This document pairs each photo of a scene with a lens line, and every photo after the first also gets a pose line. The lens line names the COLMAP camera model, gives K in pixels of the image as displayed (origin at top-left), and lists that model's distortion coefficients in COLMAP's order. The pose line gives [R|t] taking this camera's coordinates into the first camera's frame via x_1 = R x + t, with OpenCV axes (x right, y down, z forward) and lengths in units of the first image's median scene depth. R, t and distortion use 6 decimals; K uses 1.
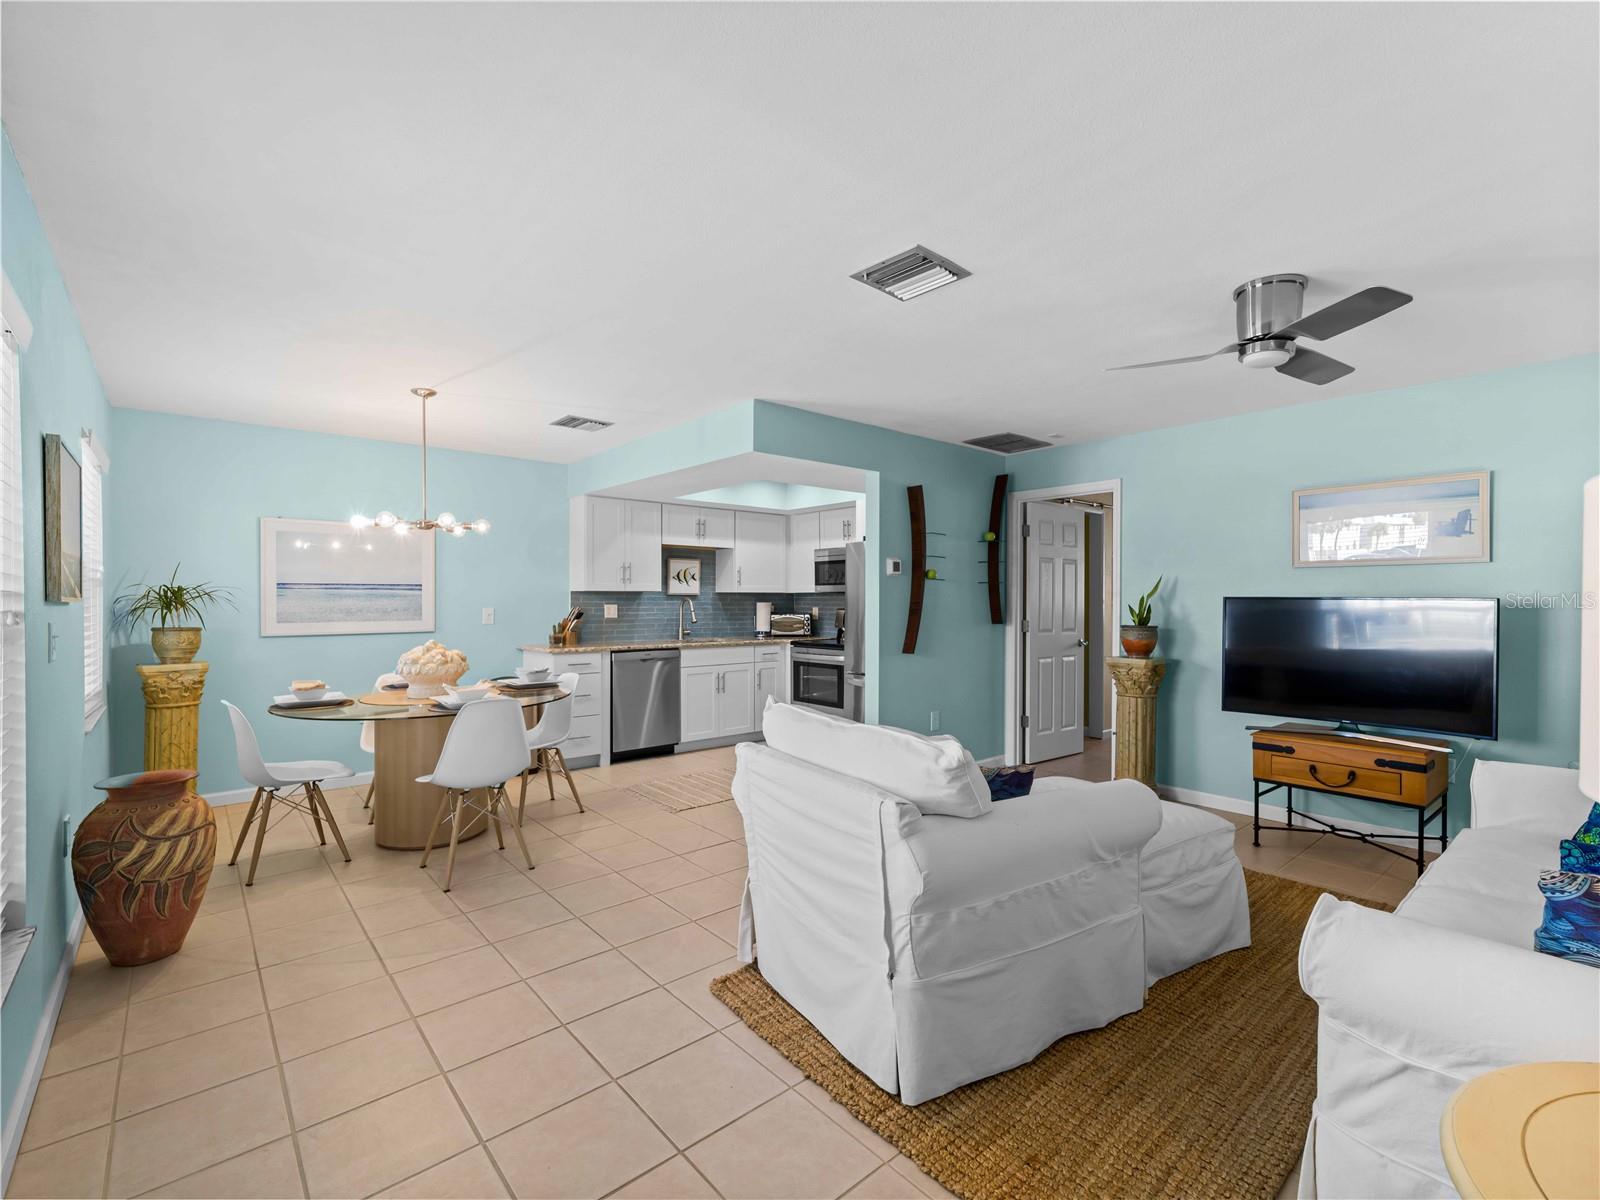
lens RADIAL K [[720.8, 0, 802.7], [0, 720.8, 600.6], [0, 0, 1]] dist [-0.000421, -0.001441]
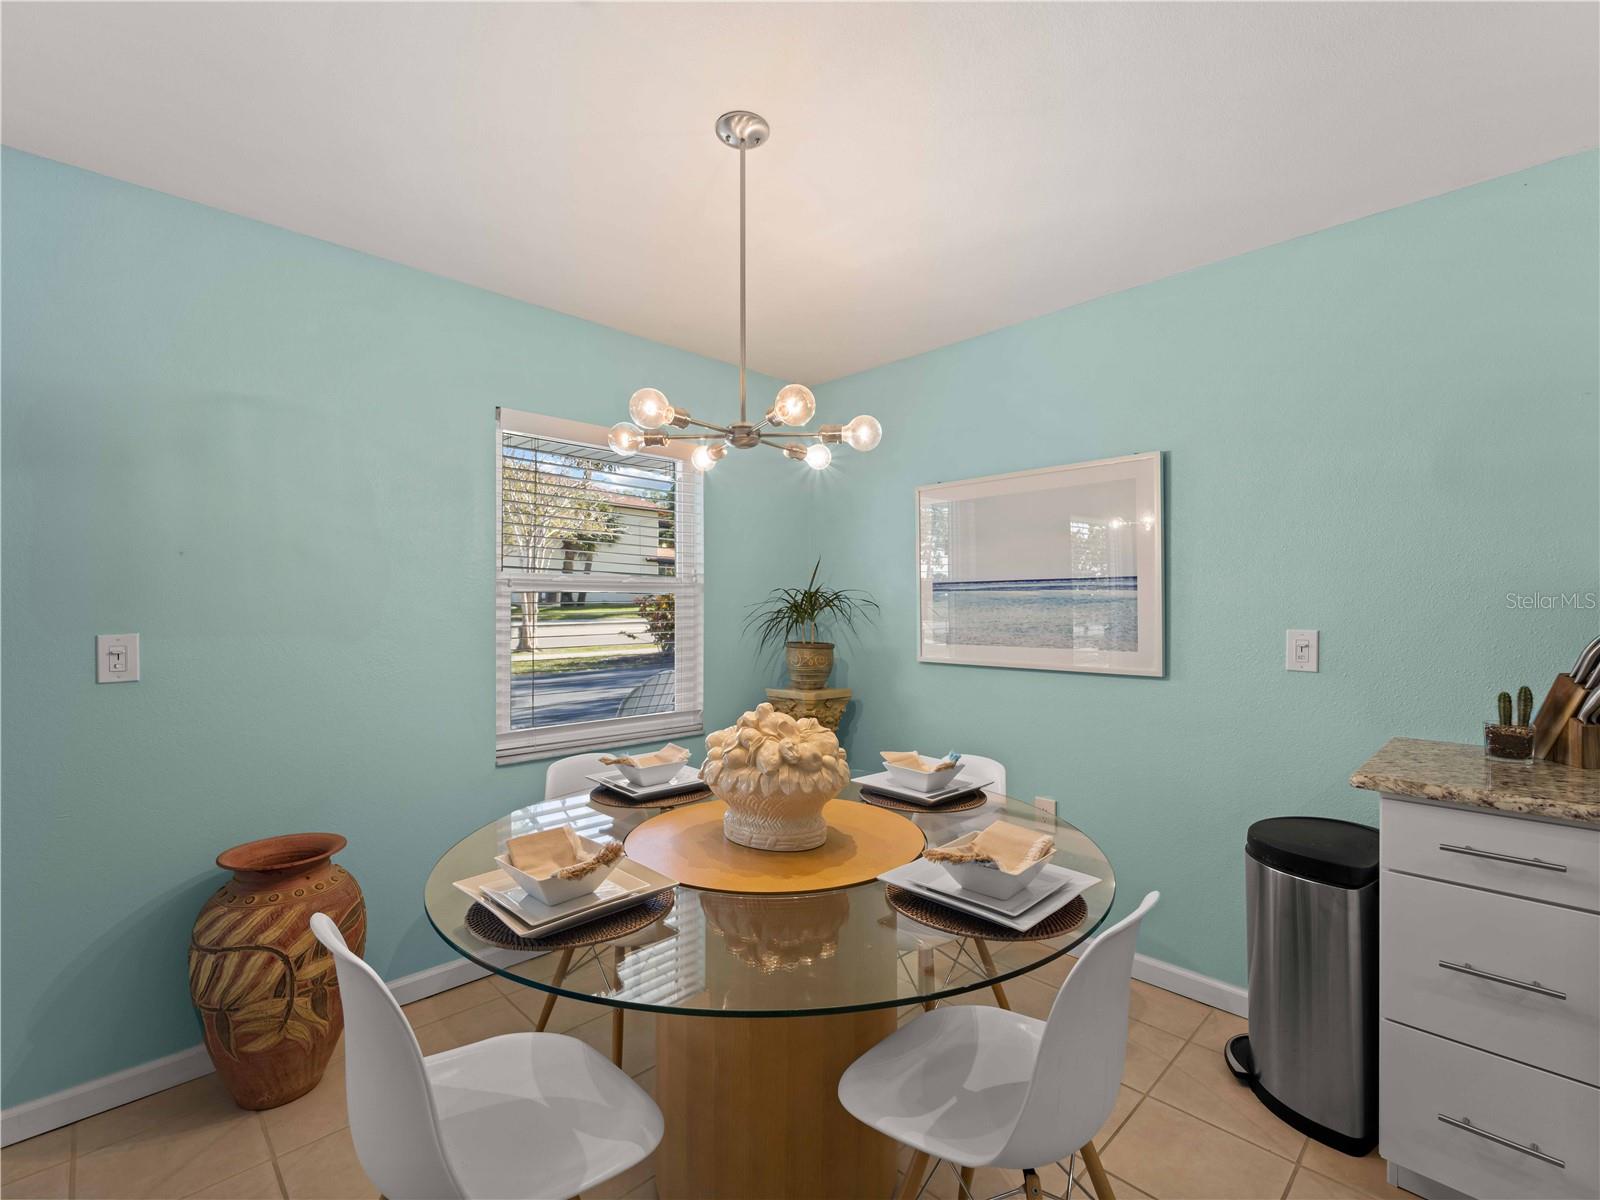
lens RADIAL K [[720.8, 0, 802.7], [0, 720.8, 600.6], [0, 0, 1]] dist [-0.000421, -0.001441]
pose [[0.063828, -0.007620, -0.997932, -0.054491], [-0.001999, 0.999968, -0.007763, -0.001753], [0.997959, 0.002491, 0.063811, 0.607759]]
